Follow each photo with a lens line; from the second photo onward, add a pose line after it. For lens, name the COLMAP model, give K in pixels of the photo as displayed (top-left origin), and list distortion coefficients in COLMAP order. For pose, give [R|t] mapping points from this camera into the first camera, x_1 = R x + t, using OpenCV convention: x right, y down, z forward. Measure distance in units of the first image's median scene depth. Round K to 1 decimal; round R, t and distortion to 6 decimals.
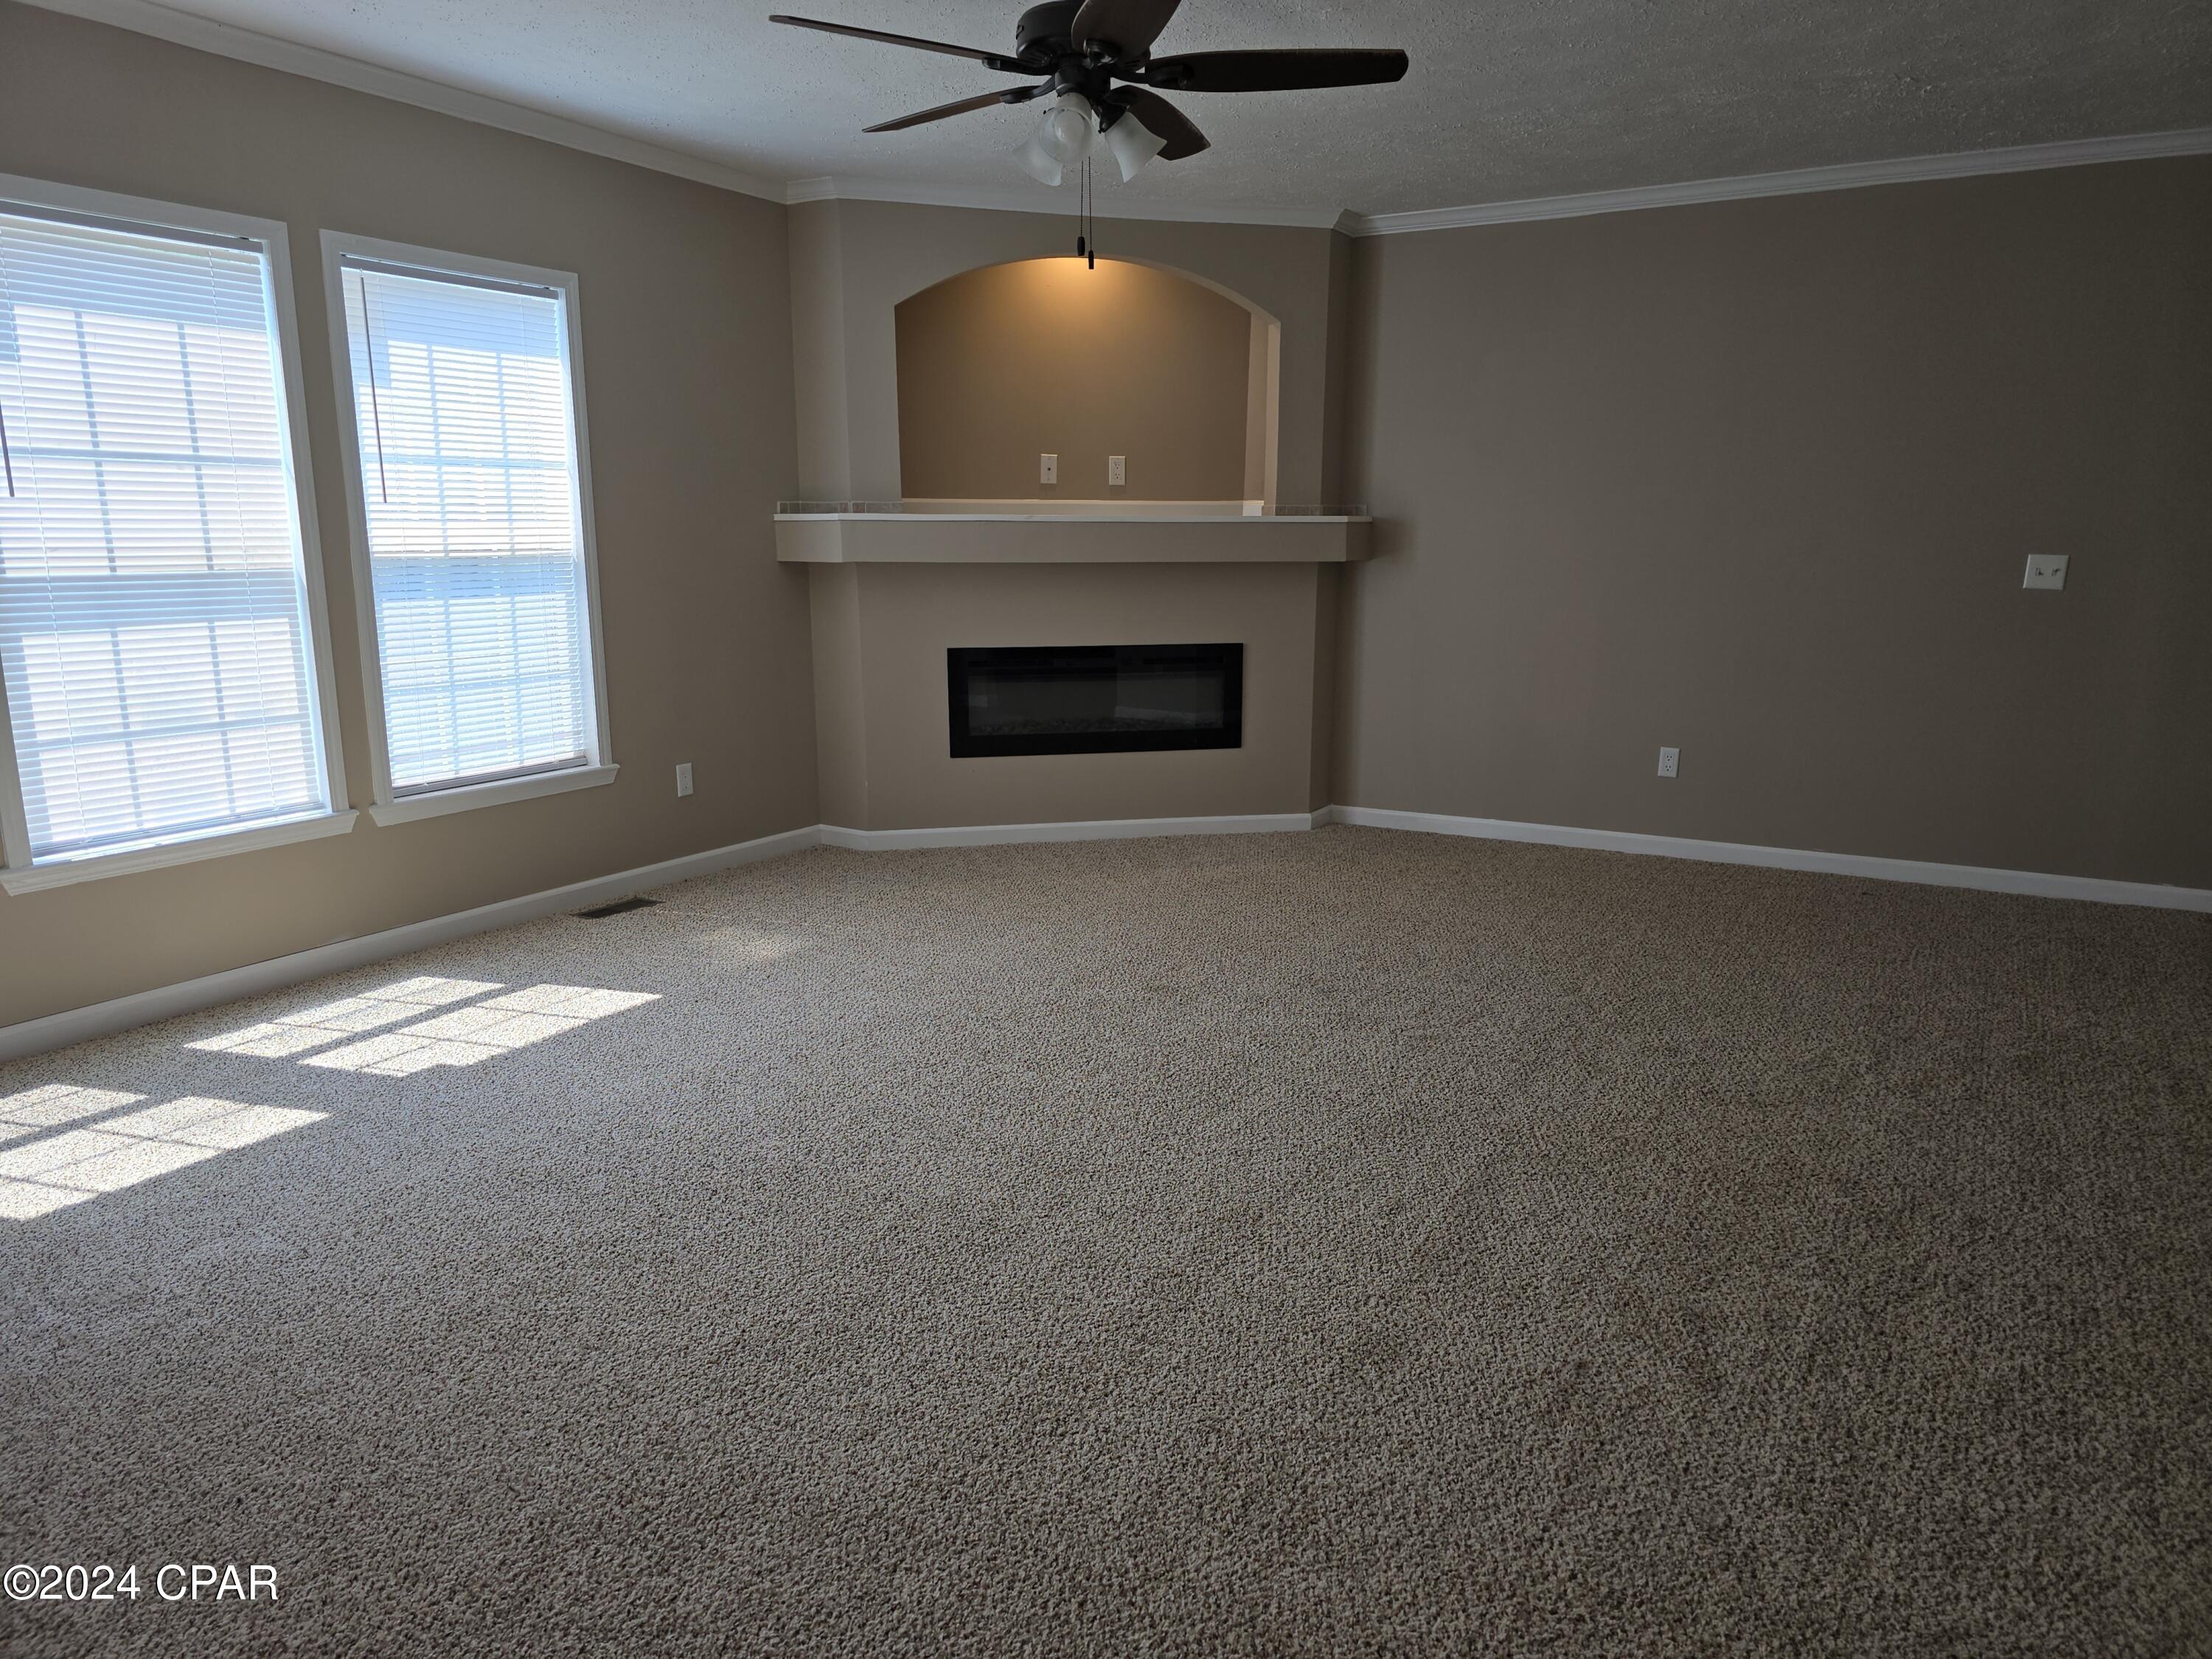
lens RADIAL K [[1456.7, 0, 1090.2], [0, 1456.7, 831.5], [0, 0, 1]] dist [0.059990, -0.089481]
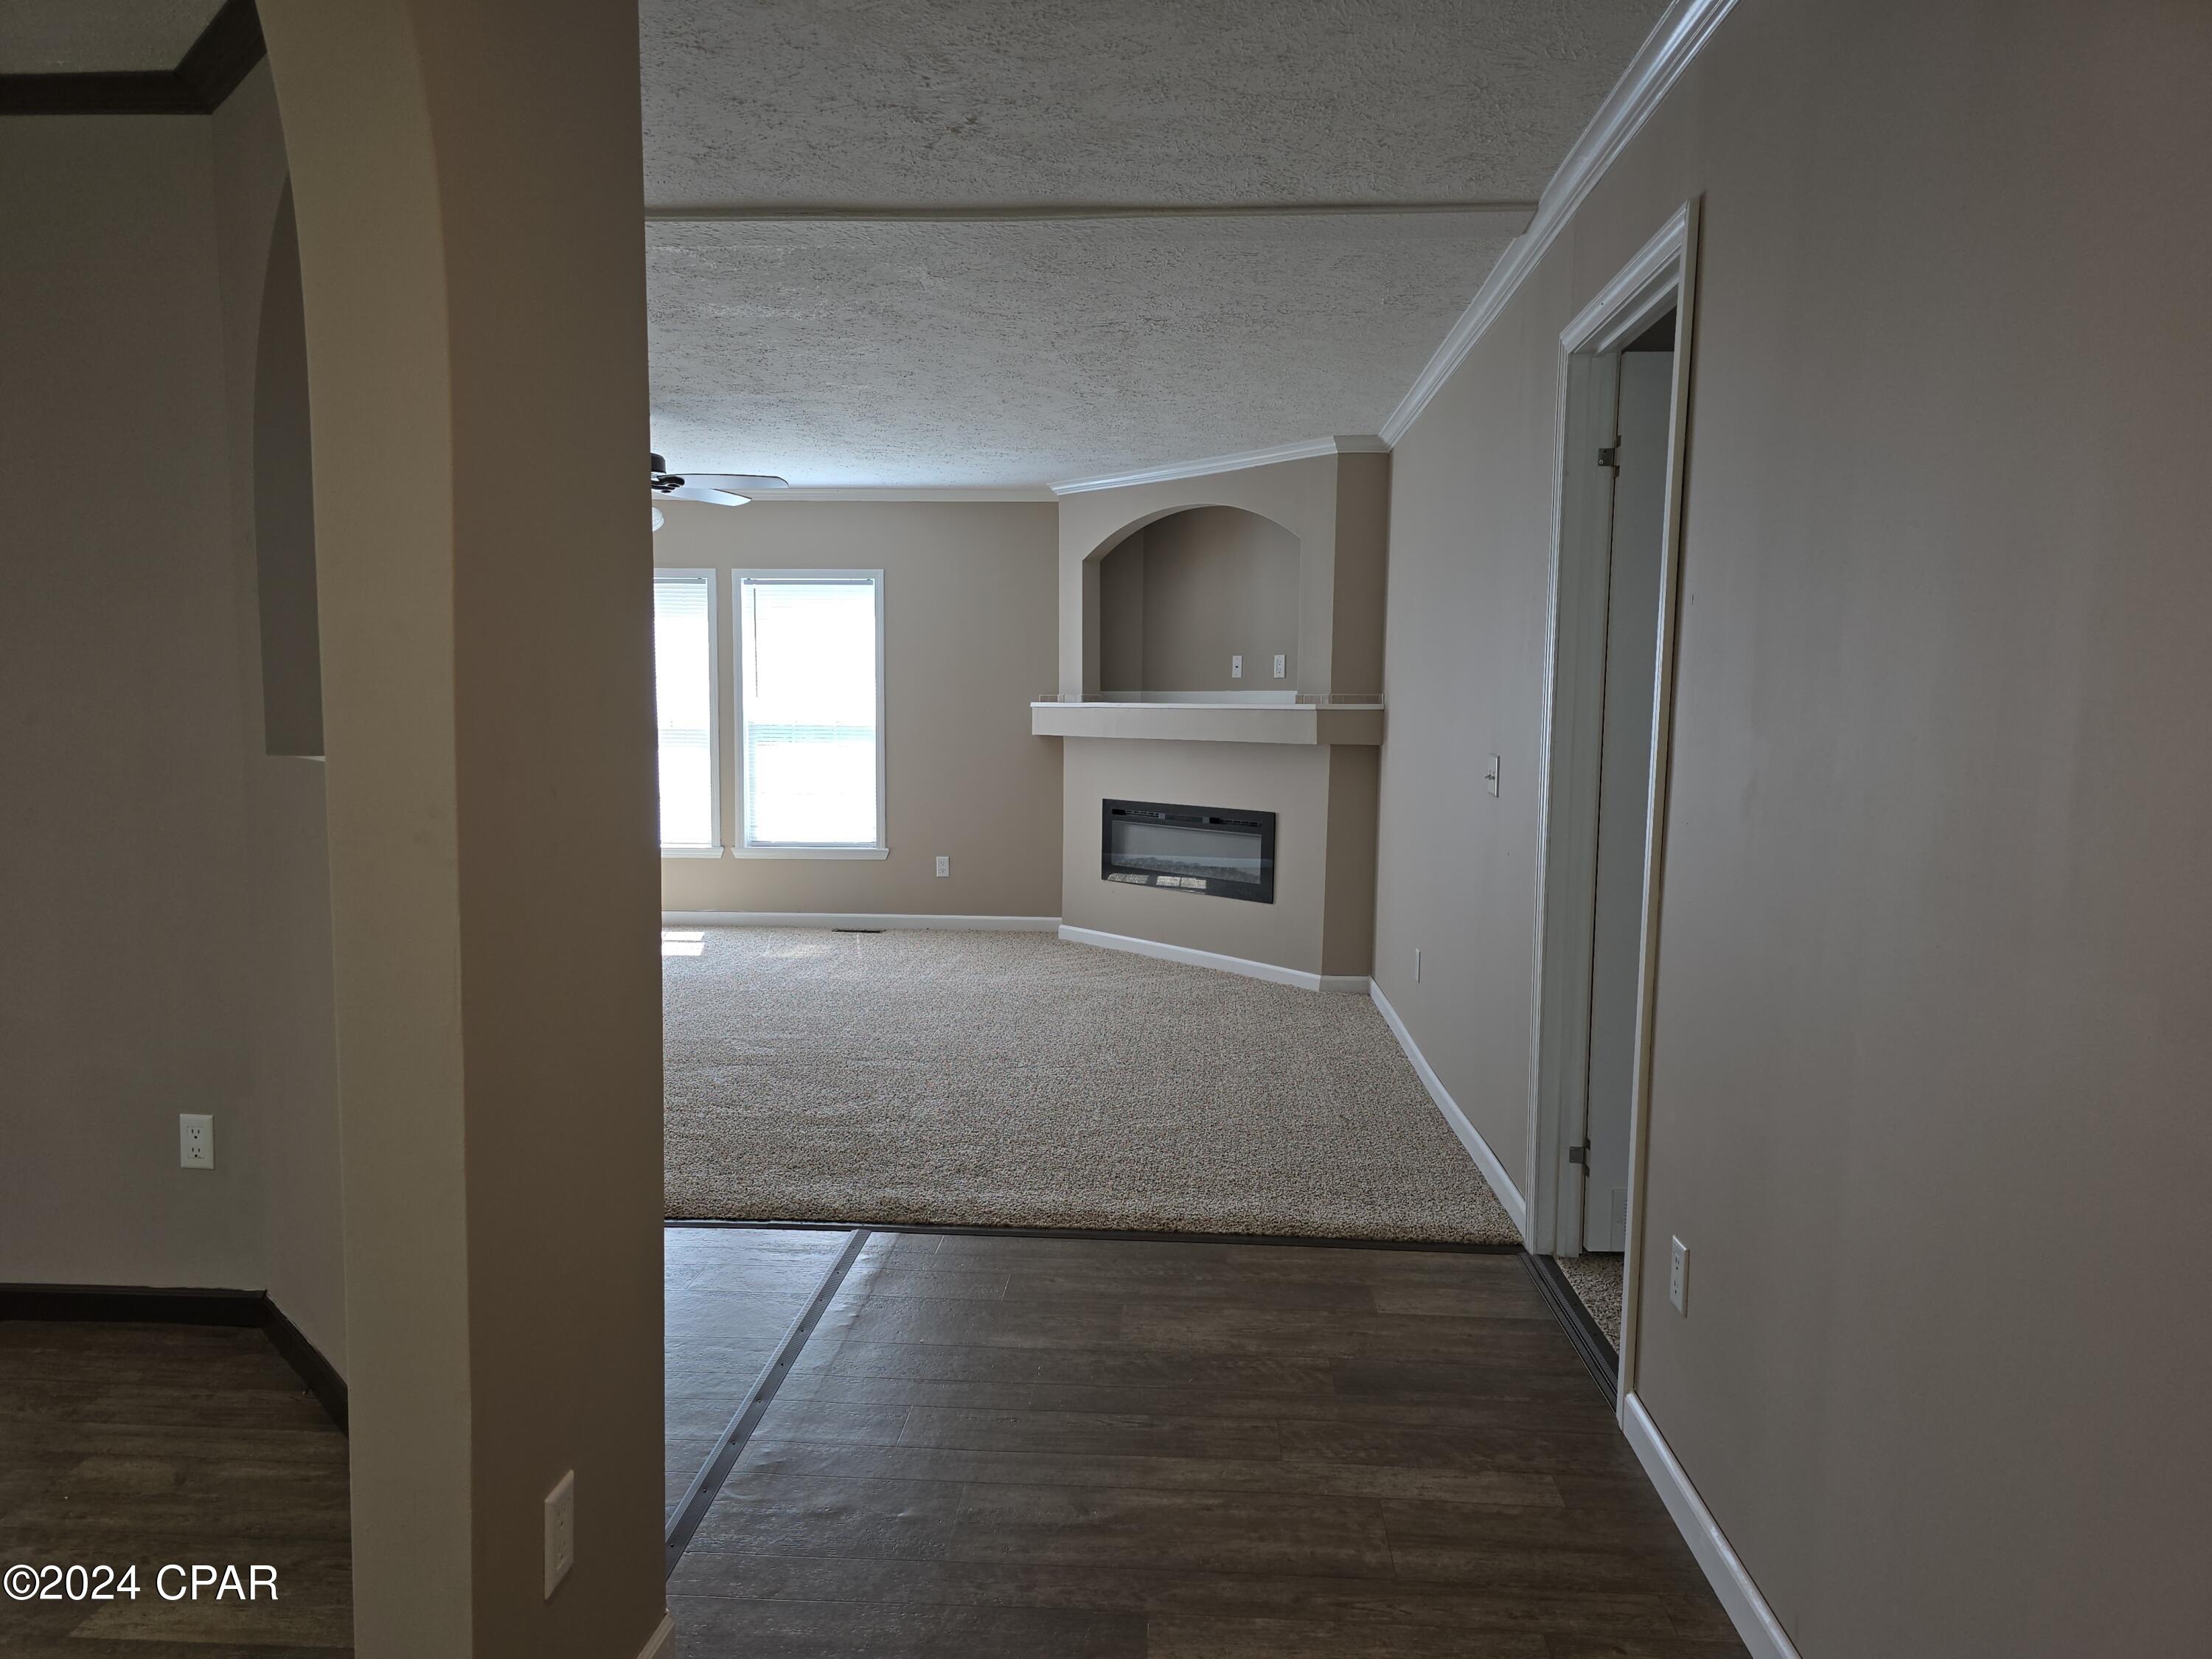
lens RADIAL K [[1456.7, 0, 1090.2], [0, 1456.7, 831.5], [0, 0, 1]] dist [0.059990, -0.089481]
pose [[0.474462, 0.076673, -0.876930, 1.088268], [-0.189790, 0.981680, -0.016854, -0.071134], [0.859573, 0.174430, 0.480322, 0.344036]]
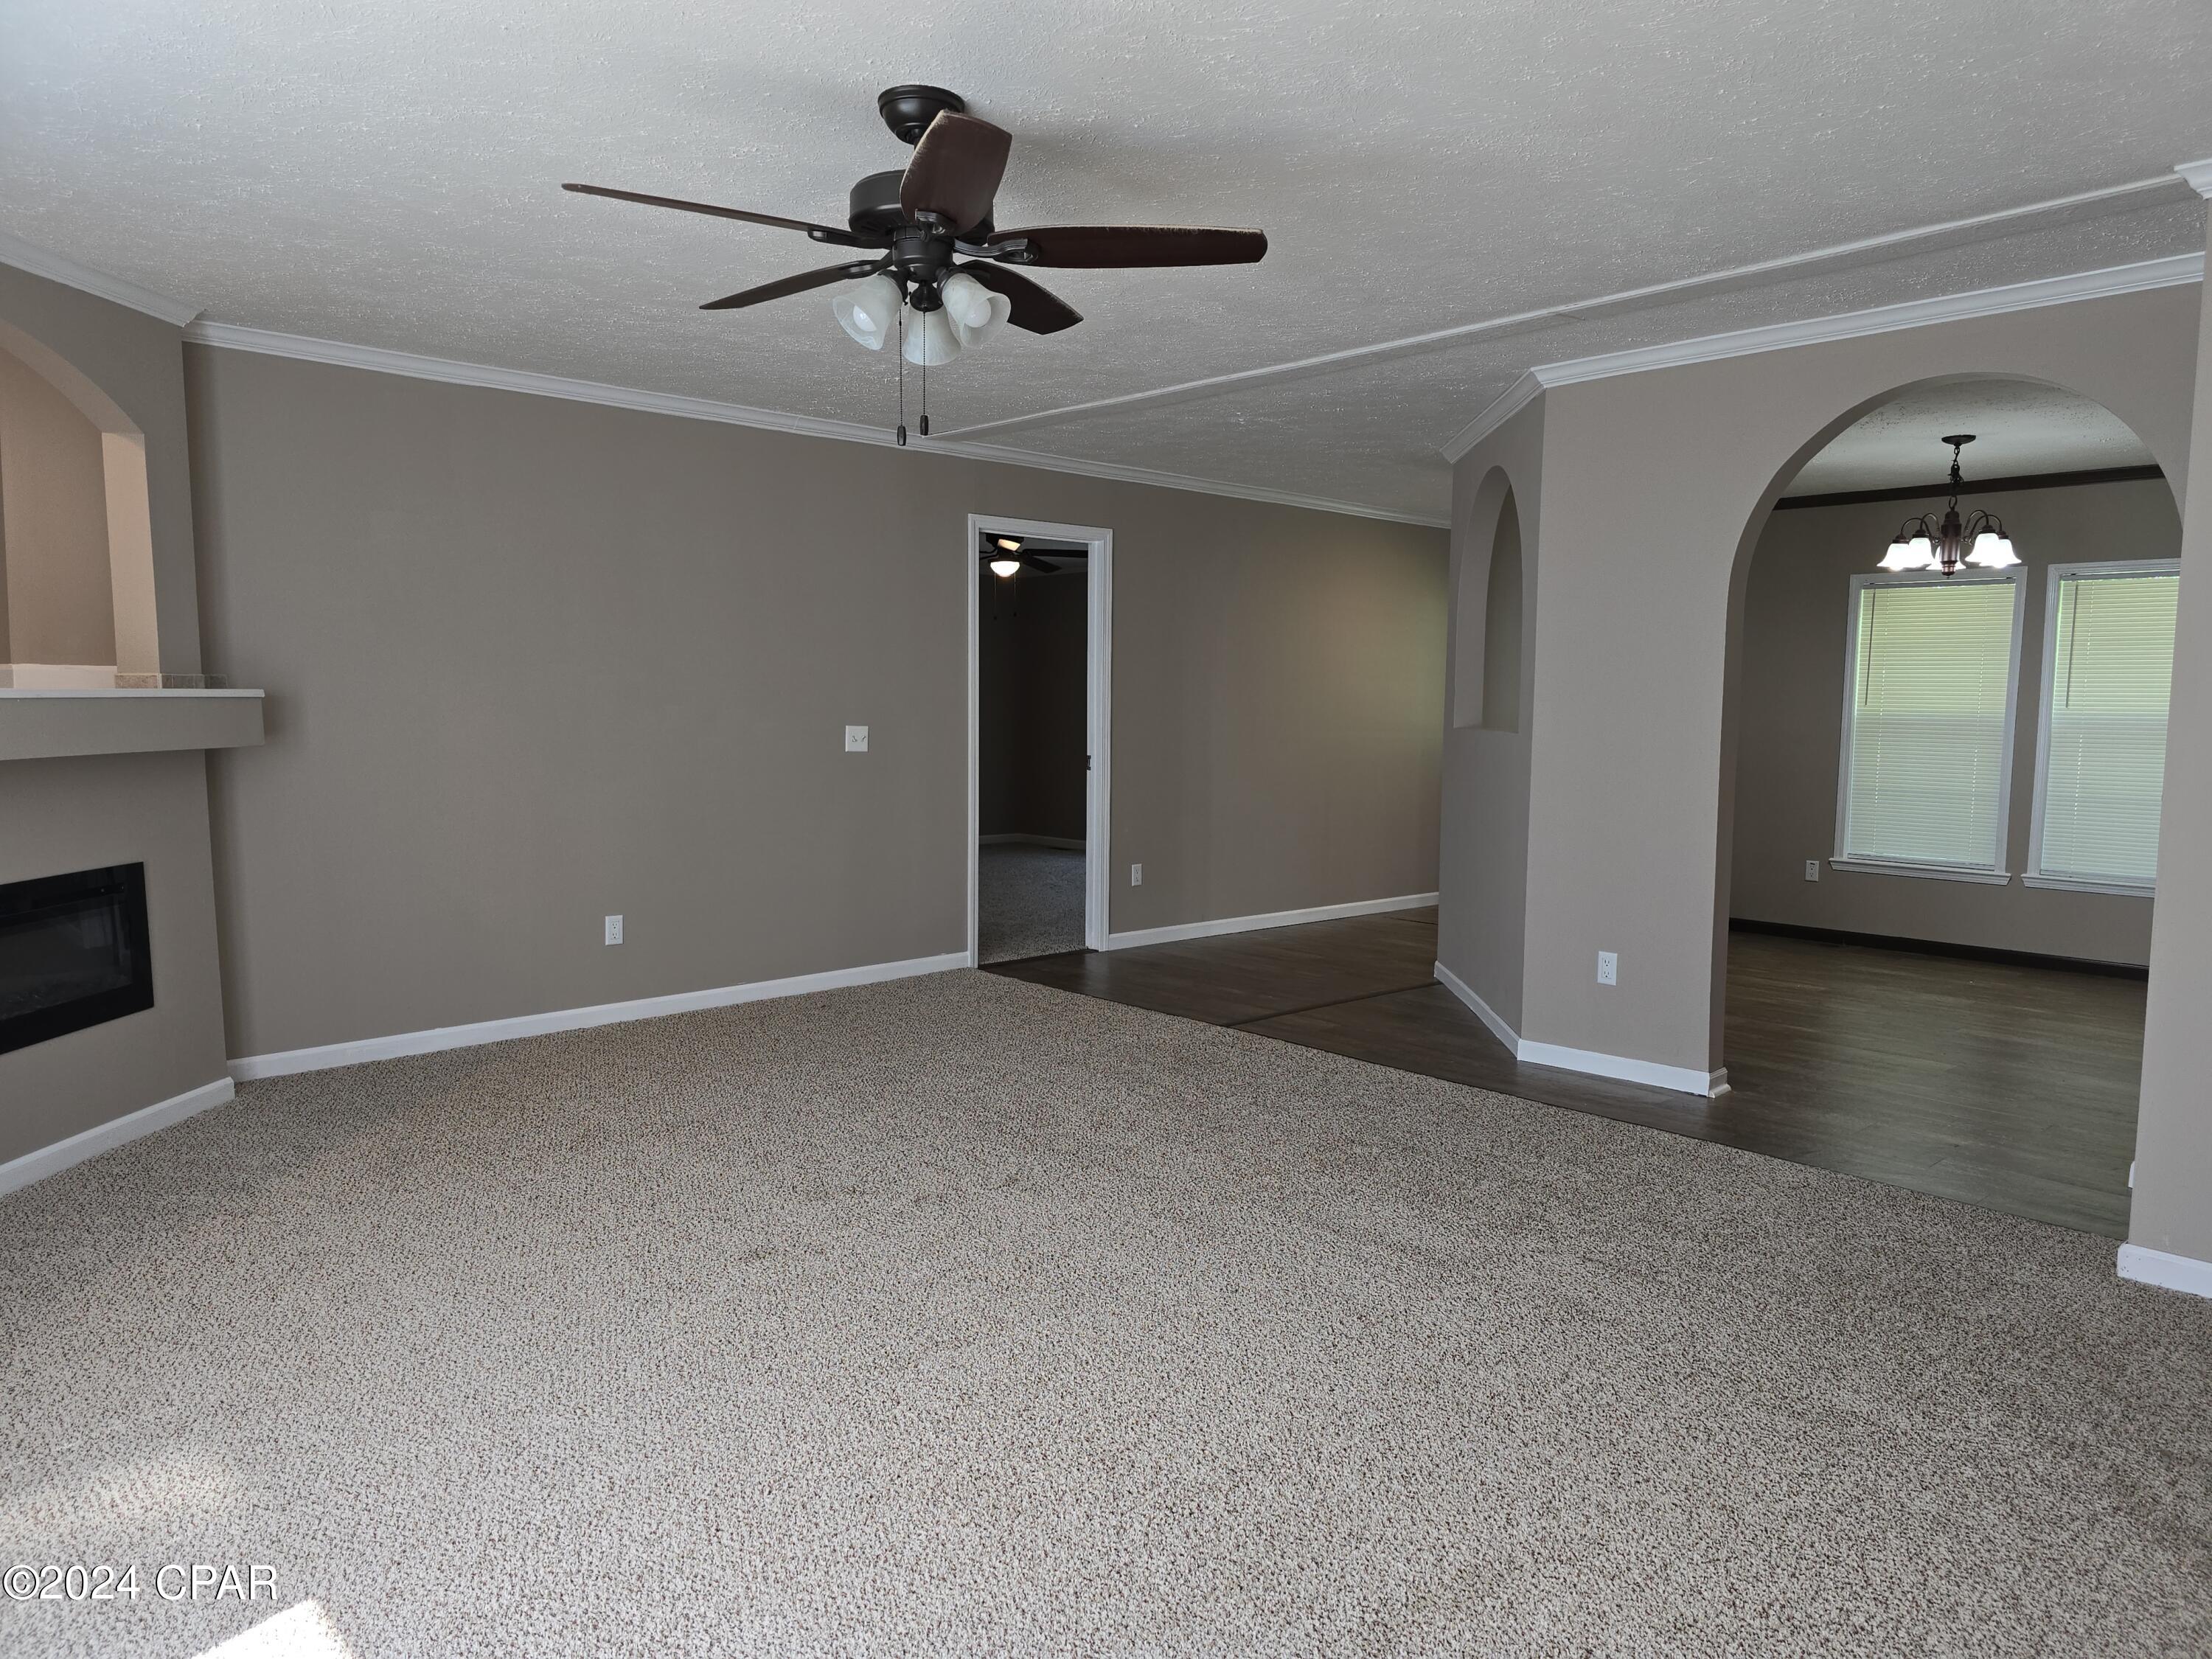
lens RADIAL K [[1456.7, 0, 1090.2], [0, 1456.7, 831.5], [0, 0, 1]] dist [0.059990, -0.089481]
pose [[0.284422, -0.087030, 0.954741, -0.468252], [0.186971, 0.981784, 0.033796, -0.084924], [-0.940290, 0.168896, 0.295513, 0.364283]]
